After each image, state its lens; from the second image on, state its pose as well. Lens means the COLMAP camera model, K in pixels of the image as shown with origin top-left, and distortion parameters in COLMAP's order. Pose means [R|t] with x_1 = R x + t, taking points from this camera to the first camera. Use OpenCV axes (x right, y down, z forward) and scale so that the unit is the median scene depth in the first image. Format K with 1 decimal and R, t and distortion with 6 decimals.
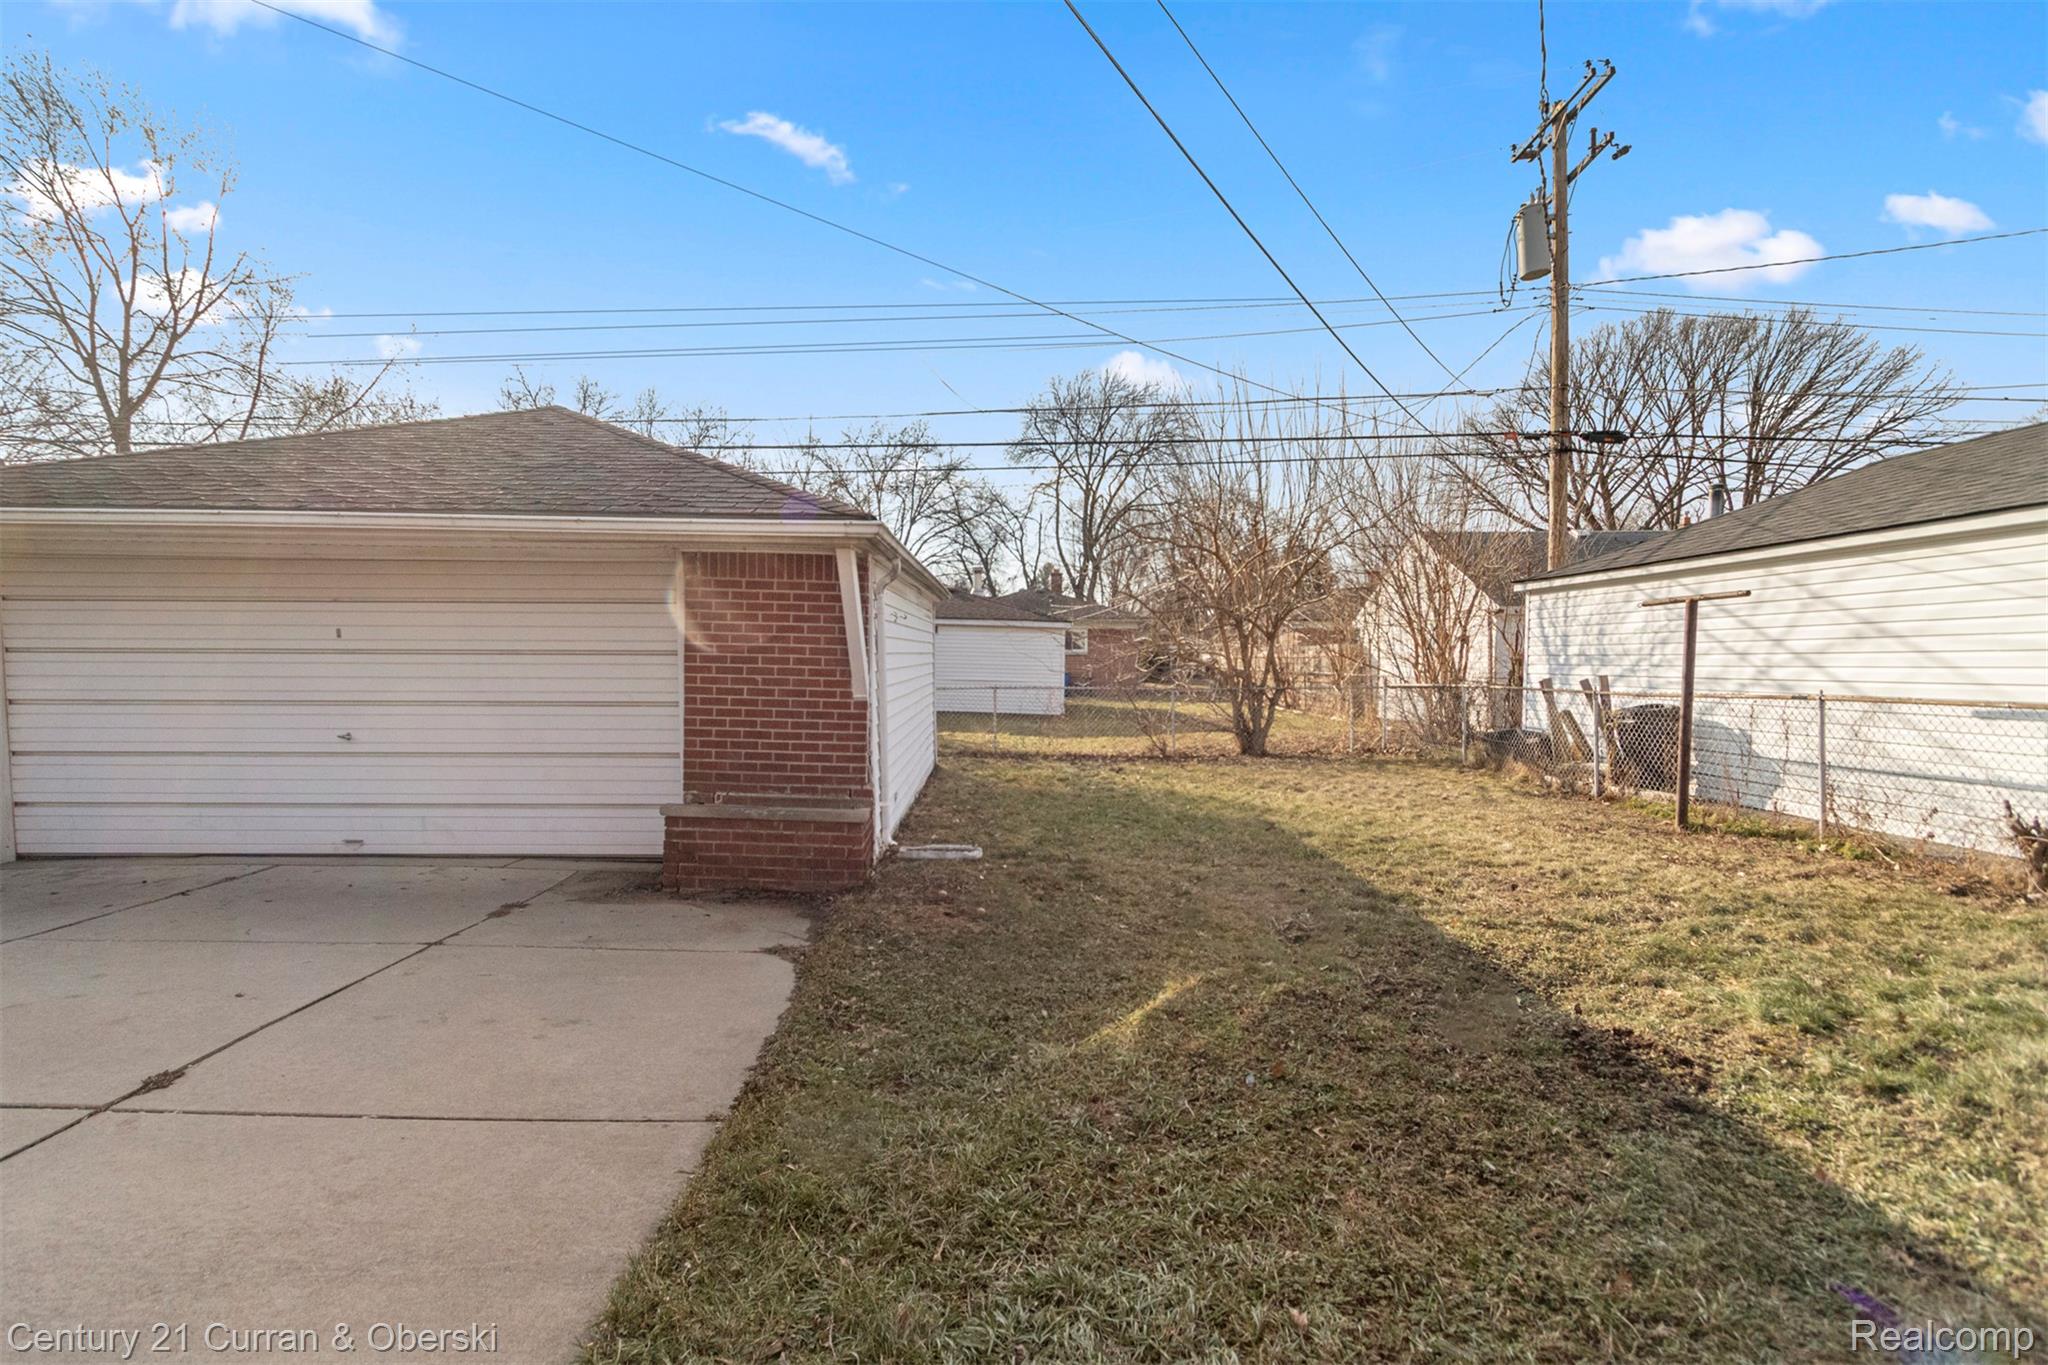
lens RADIAL K [[1006.2, 0, 1021.1], [0, 1006.2, 704.0], [0, 0, 1]] dist [0.001054, 0.000893]
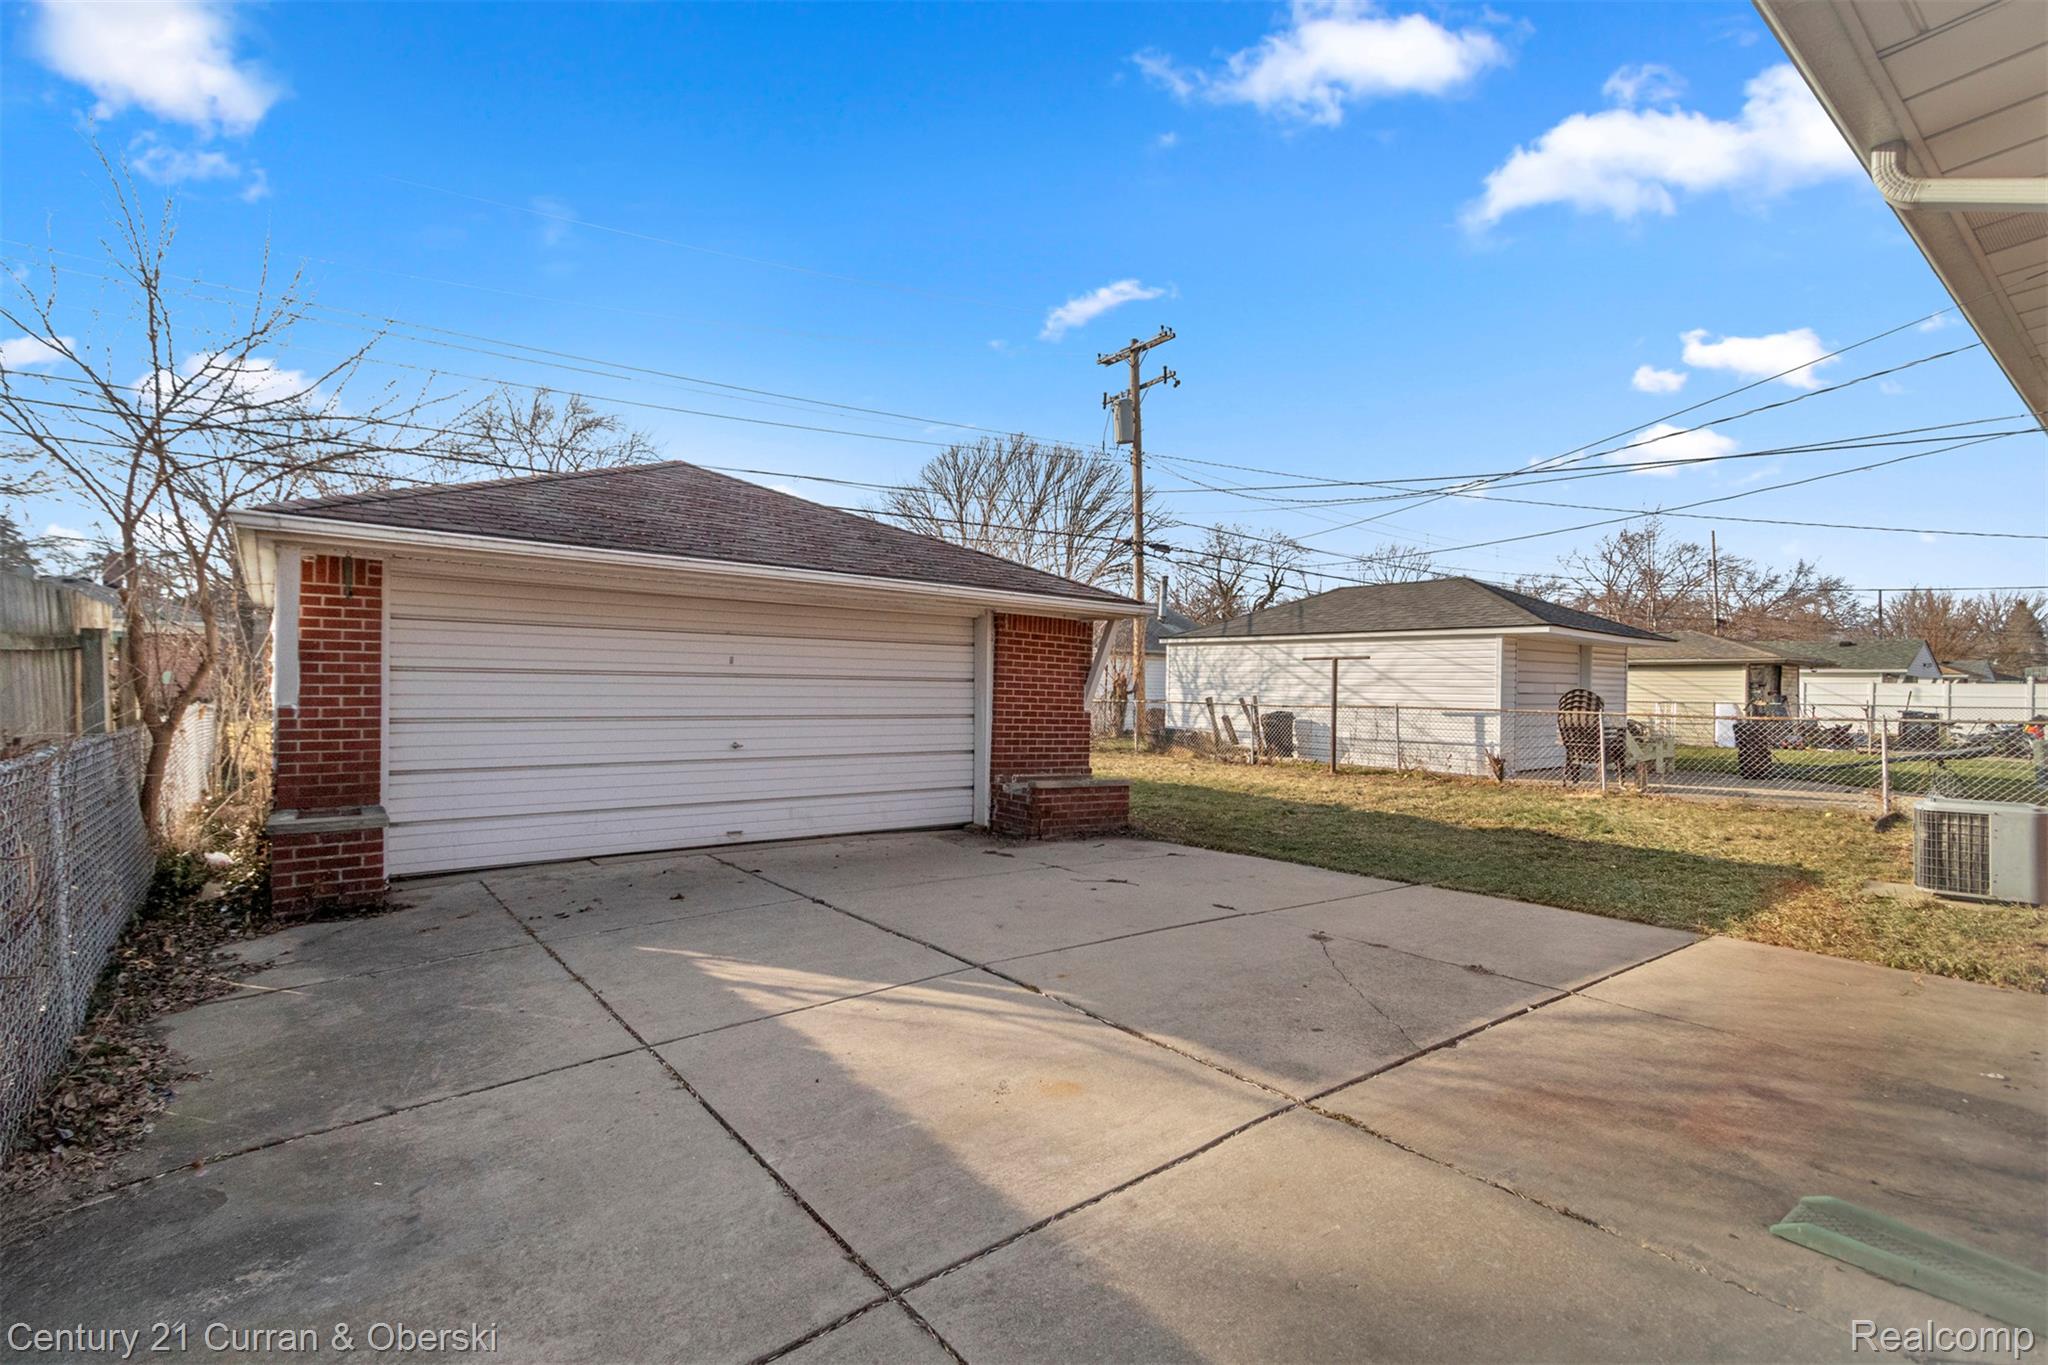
lens RADIAL K [[926.7, 0, 1005.5], [0, 926.7, 673.3], [0, 0, 1]] dist [0.007148, -0.003184]
pose [[0.801305, 0.017334, 0.598005, -1.063052], [0.010529, 0.999017, -0.043066, -0.002942], [-0.598163, 0.040806, 0.800335, -0.090800]]
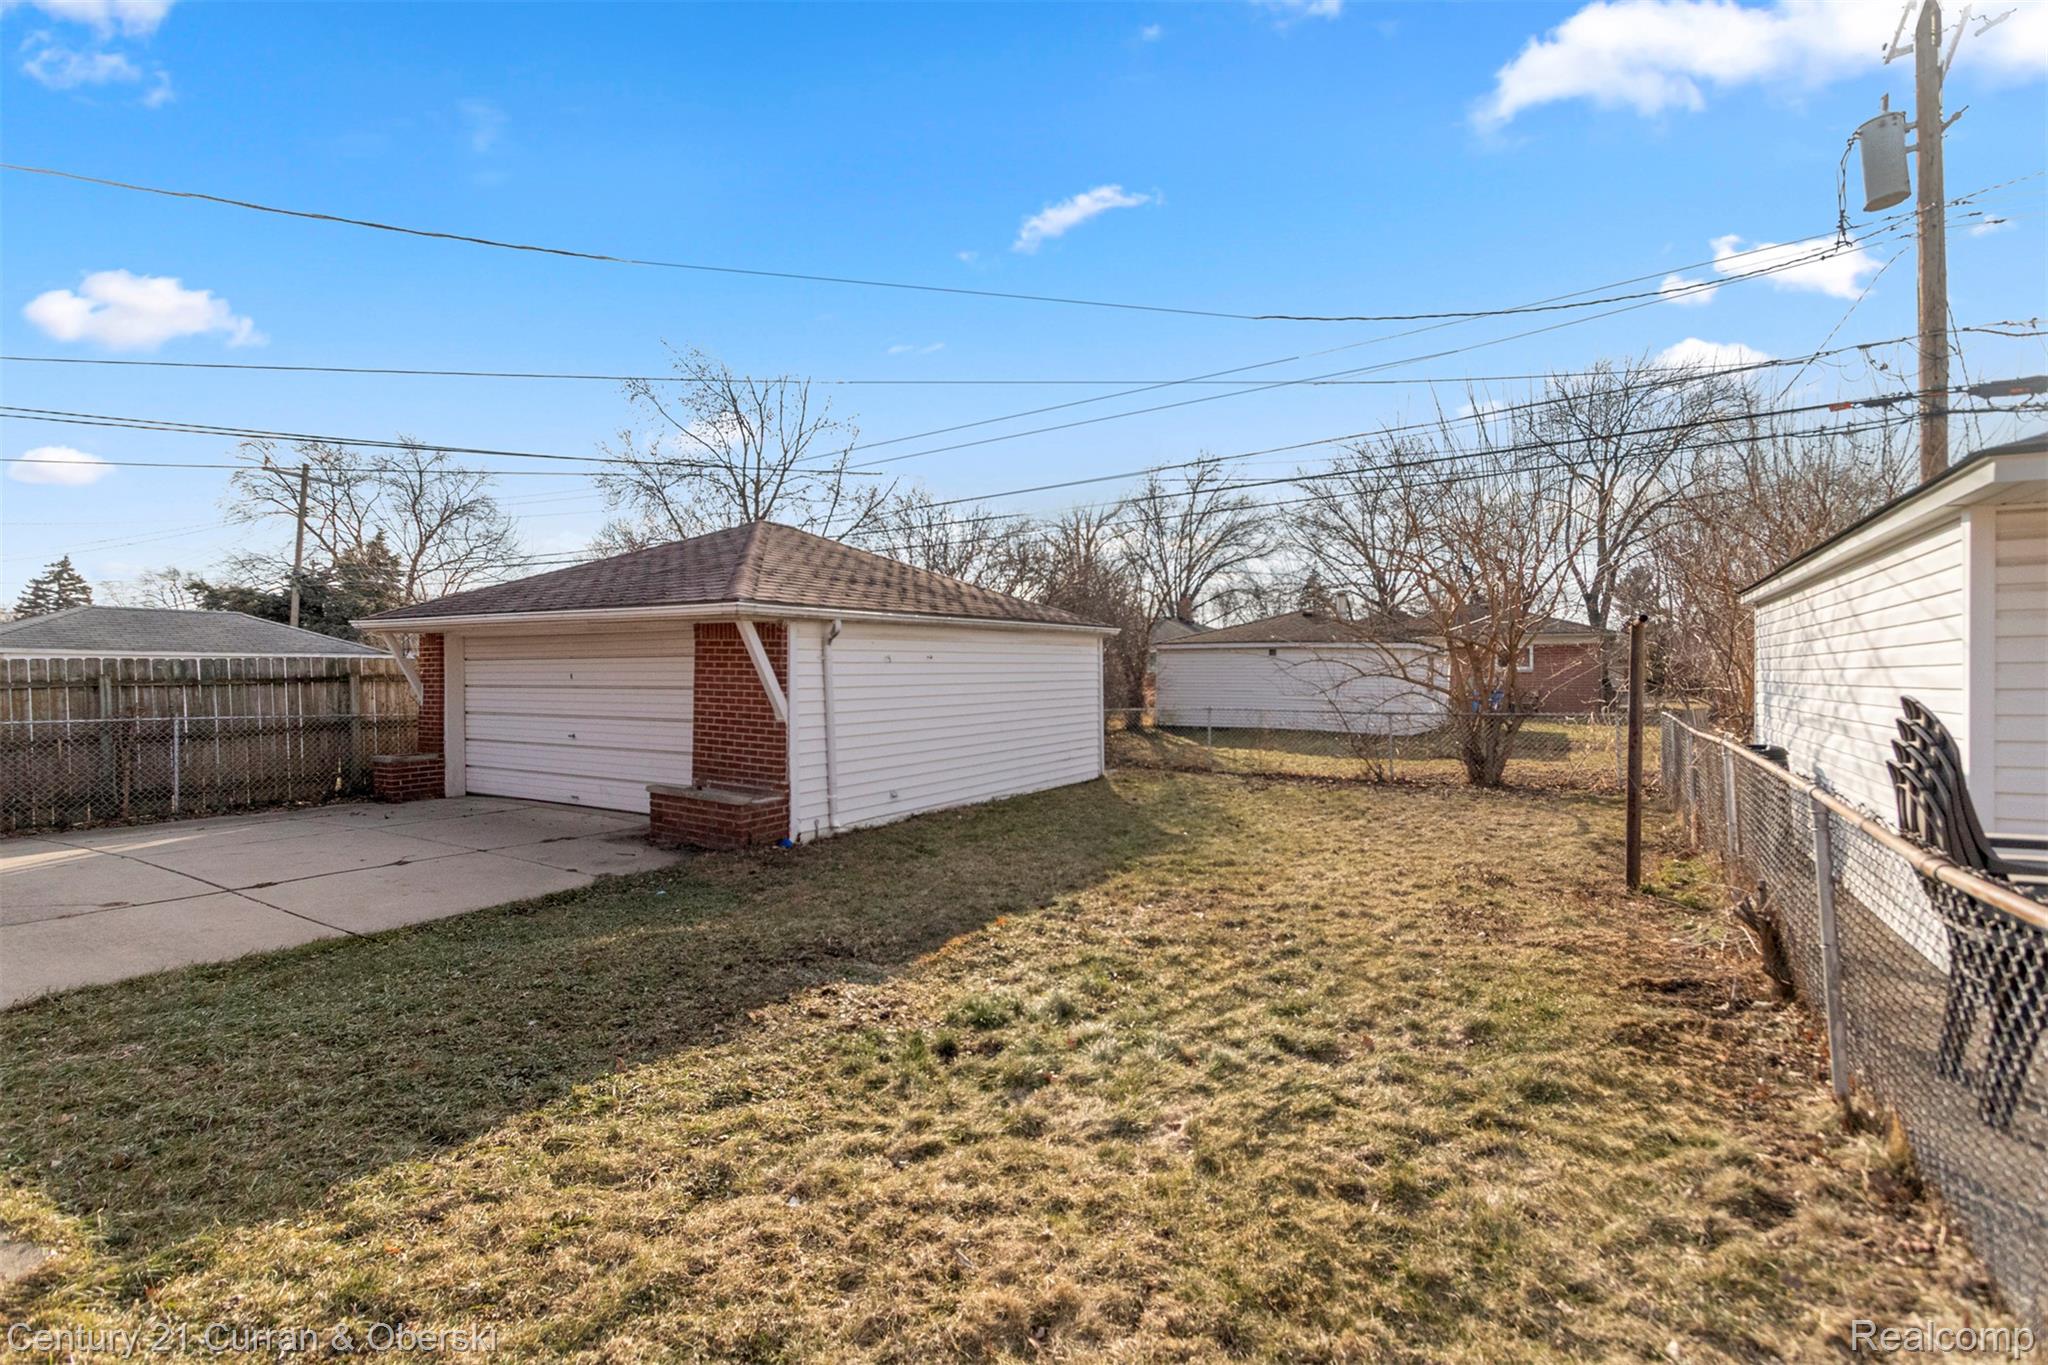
lens RADIAL K [[926.7, 0, 1008.4], [0, 926.7, 677.0], [0, 0, 1]] dist [0.007148, -0.003184]
pose [[0.840971, -0.003562, -0.541068, 0.789869], [-0.019325, 0.999143, -0.036615, -0.024195], [0.540735, 0.041249, 0.840181, 0.054331]]
